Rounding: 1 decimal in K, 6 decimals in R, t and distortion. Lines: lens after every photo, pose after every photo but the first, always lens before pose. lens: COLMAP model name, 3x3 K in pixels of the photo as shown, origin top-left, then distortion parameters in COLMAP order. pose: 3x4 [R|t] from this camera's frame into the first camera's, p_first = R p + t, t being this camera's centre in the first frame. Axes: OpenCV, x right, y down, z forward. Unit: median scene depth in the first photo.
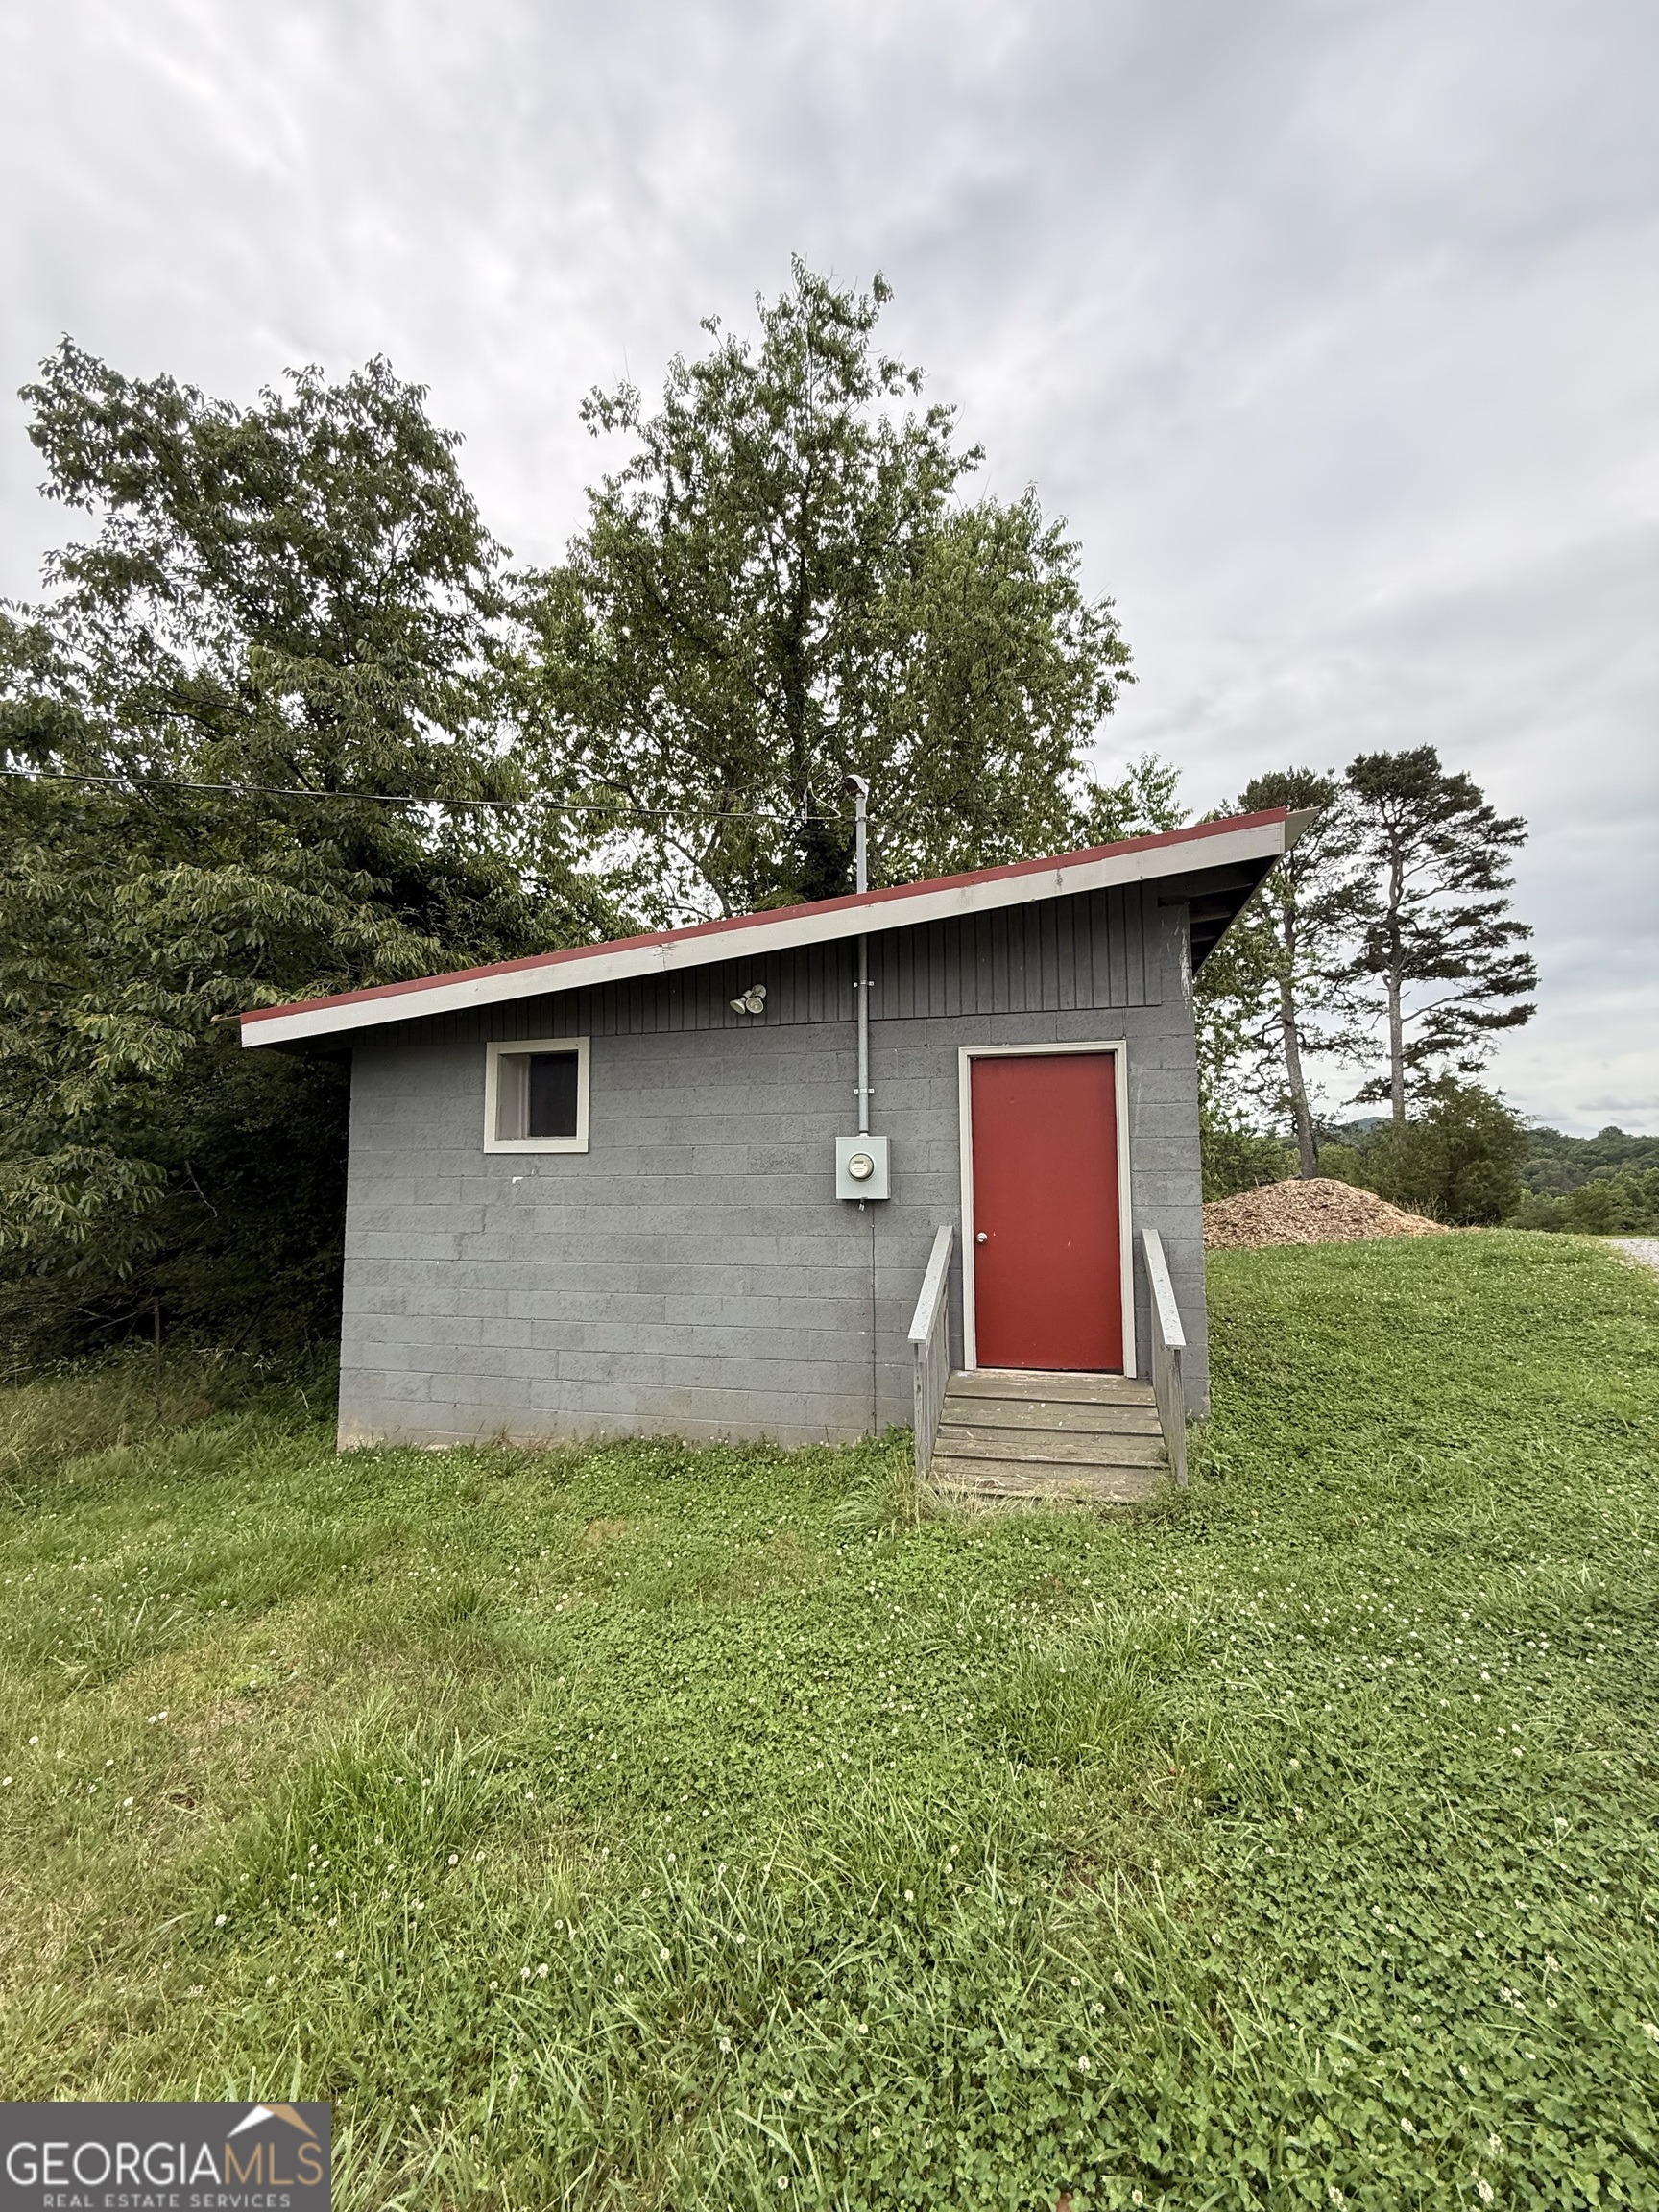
lens RADIAL K [[884.5, 0, 829.3], [0, 884.5, 1102.9], [0, 0, 1]] dist [0.001372, -0.000077]
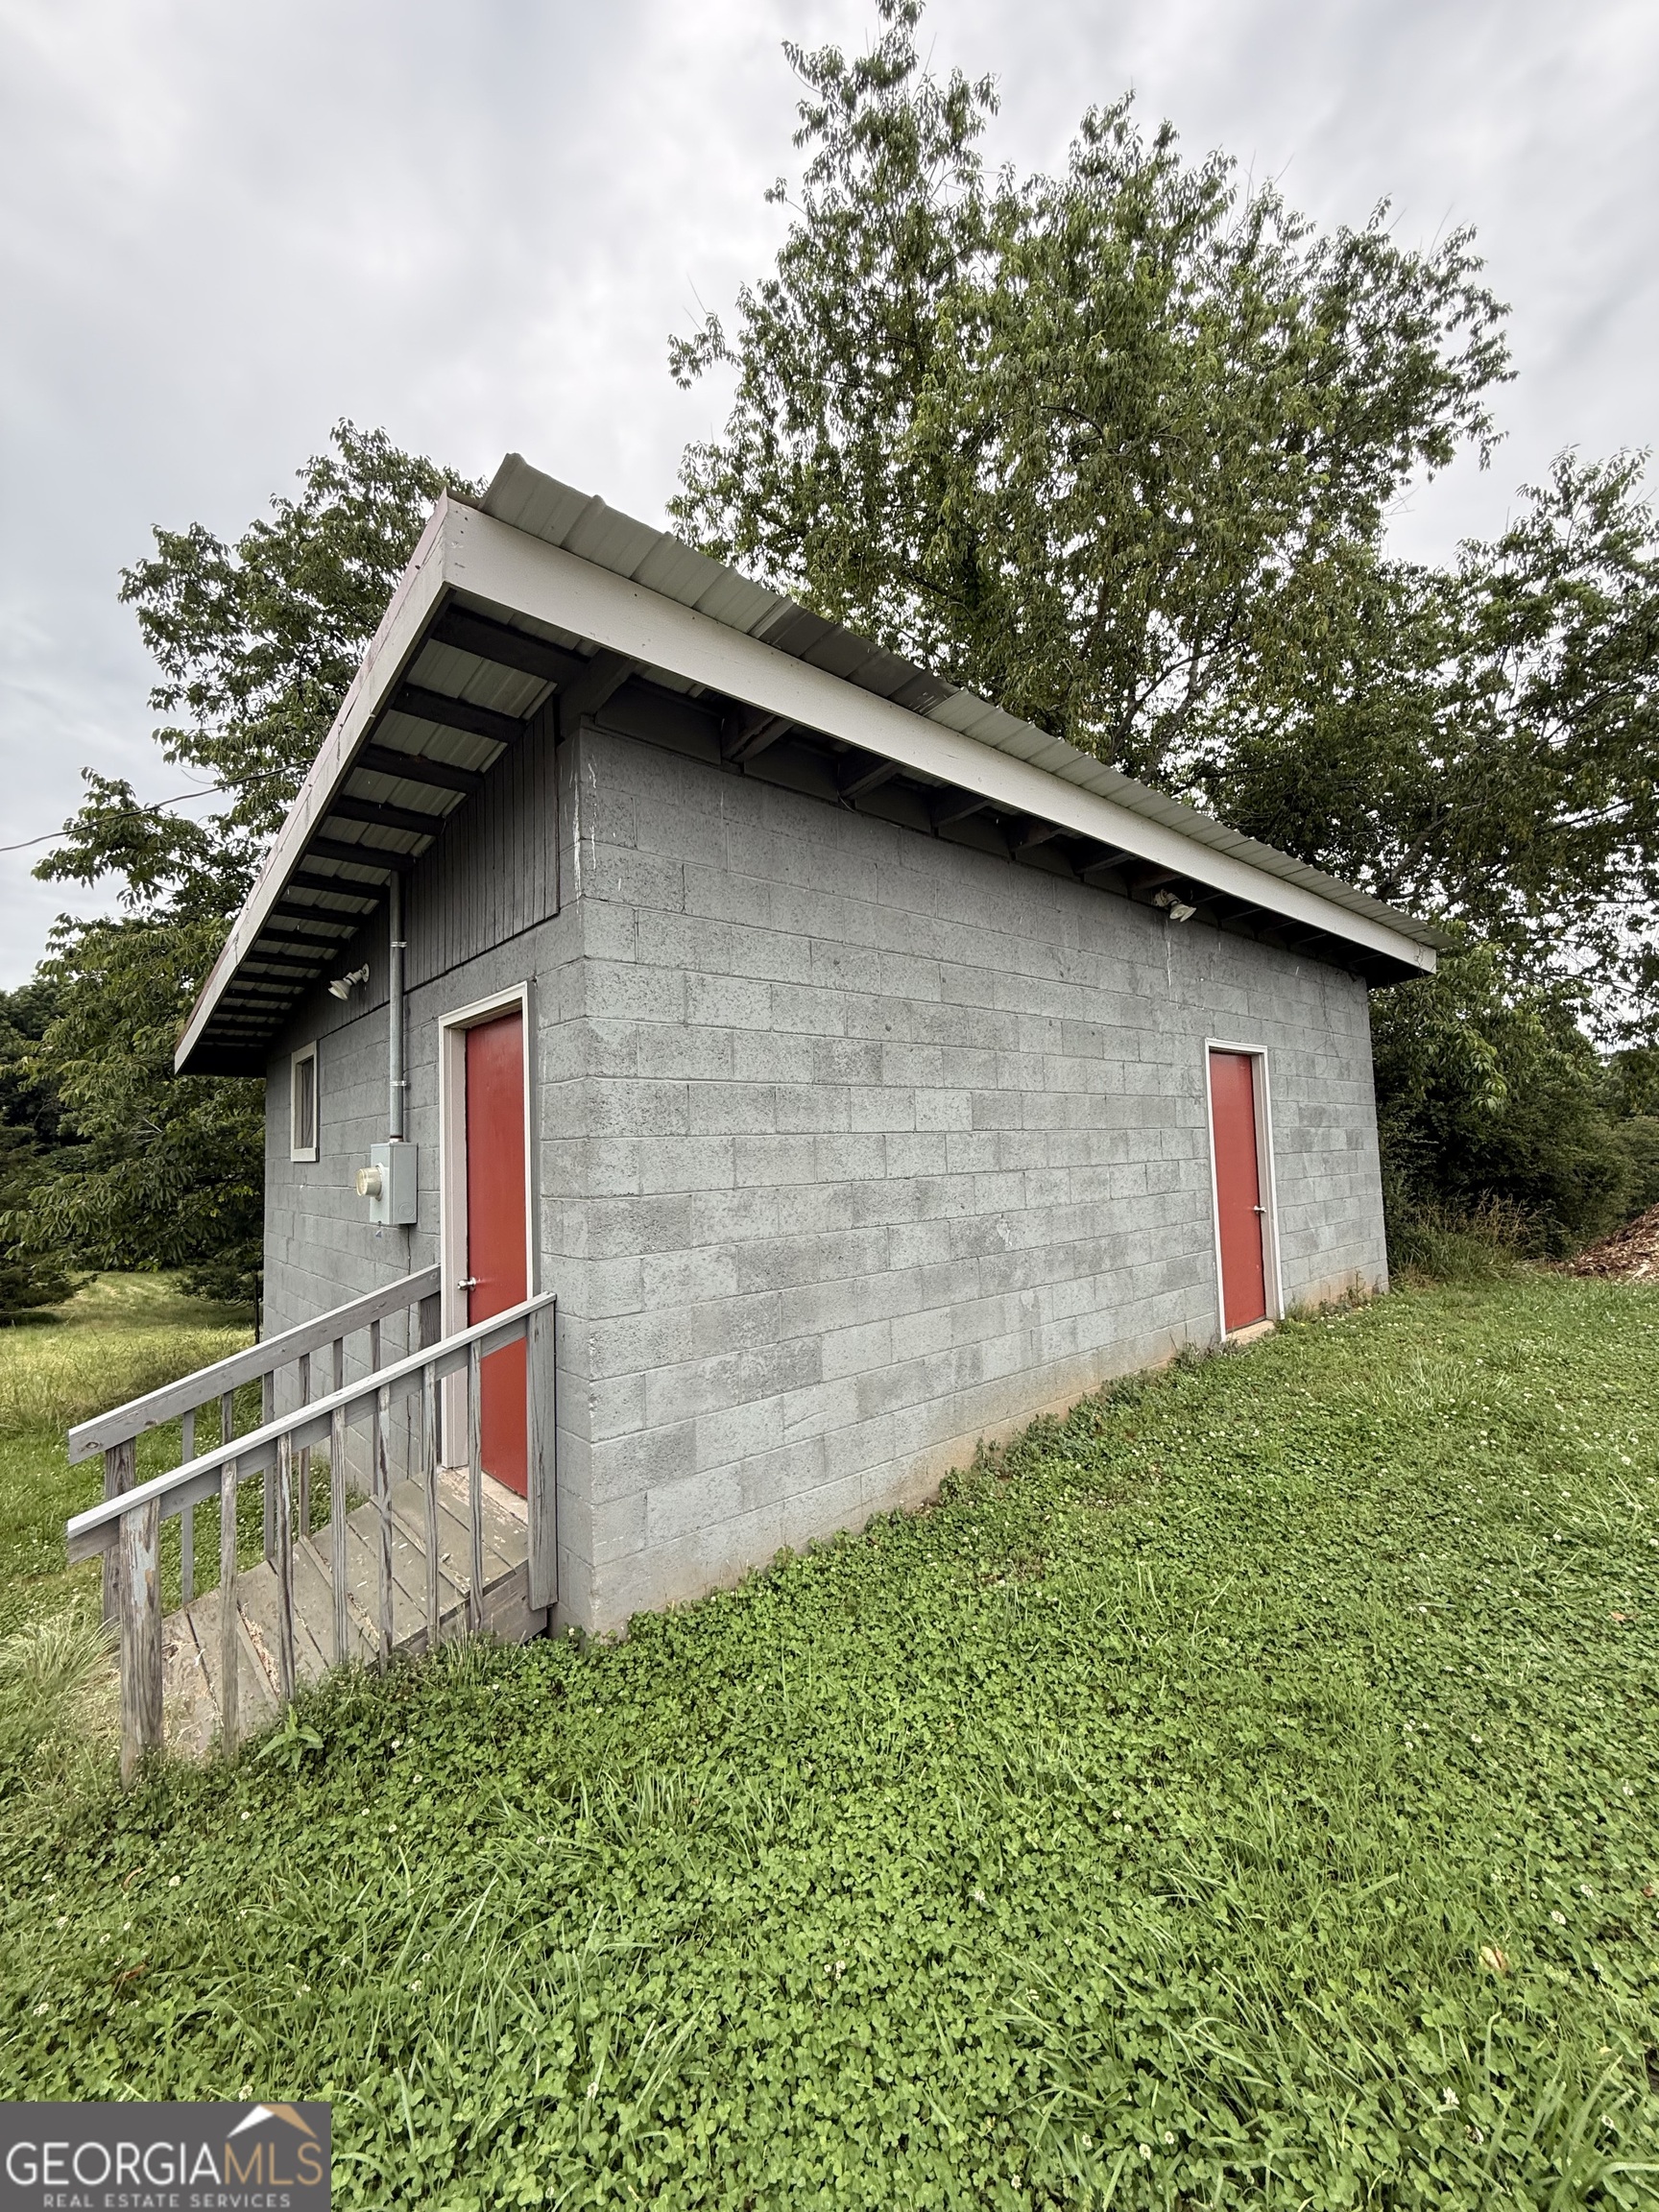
lens RADIAL K [[884.5, 0, 829.3], [0, 884.5, 1102.9], [0, 0, 1]] dist [0.001372, -0.000077]
pose [[0.825487, -0.053152, -0.561913, 0.357801], [0.076254, 0.996931, 0.017722, 0.008399], [0.559246, -0.057478, 0.827007, 0.254994]]
